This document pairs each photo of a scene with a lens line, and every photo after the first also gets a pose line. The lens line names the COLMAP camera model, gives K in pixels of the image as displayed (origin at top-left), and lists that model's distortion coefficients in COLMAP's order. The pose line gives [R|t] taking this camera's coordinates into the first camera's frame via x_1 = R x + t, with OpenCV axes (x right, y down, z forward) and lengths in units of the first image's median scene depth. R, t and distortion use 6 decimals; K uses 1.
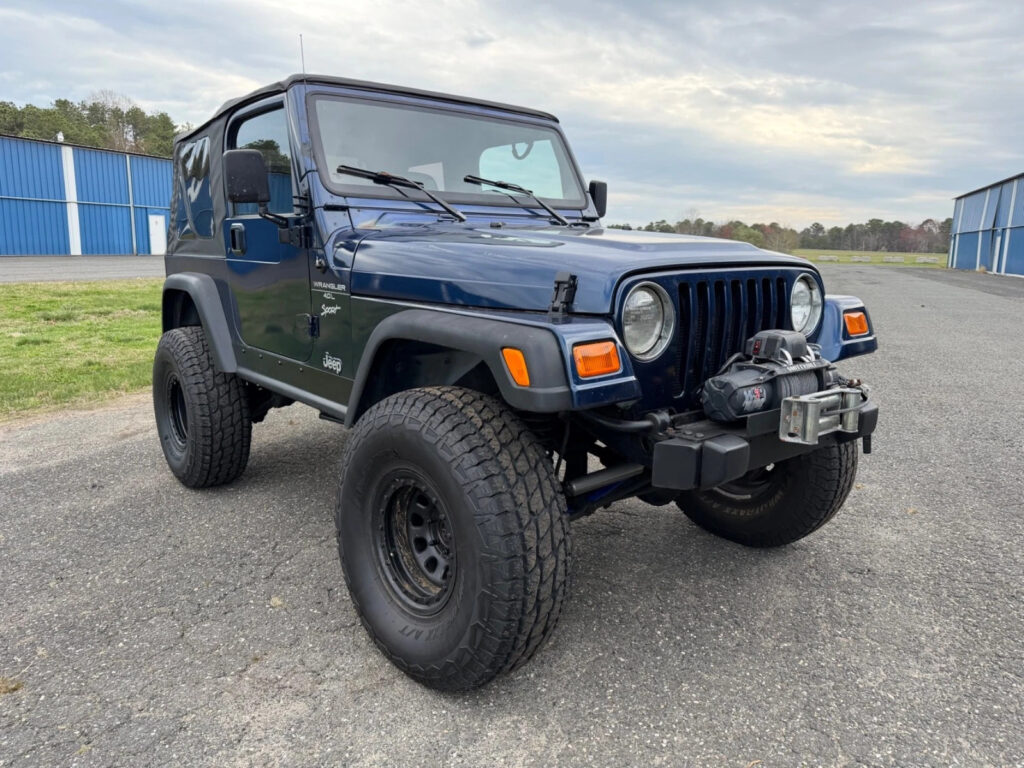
lens RADIAL K [[733.1, 0, 524.0], [0, 733.1, 395.0], [0, 0, 1]] dist [0.000432, -0.001887]
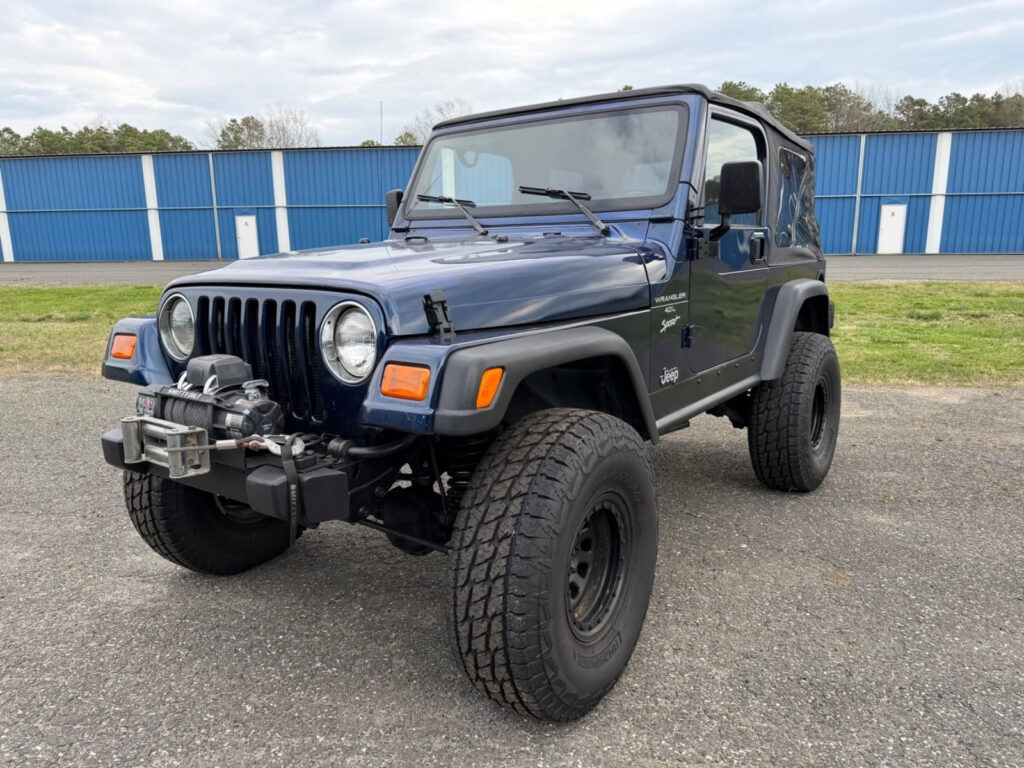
lens RADIAL K [[746.9, 0, 515.0], [0, 746.9, 391.3], [0, 0, 1]] dist [0.009300, -0.006123]
pose [[0.250247, 0.172656, -0.952663, 1.337771], [-0.177697, 0.975446, 0.130108, -0.229573], [0.951735, 0.136727, 0.274783, 1.084664]]
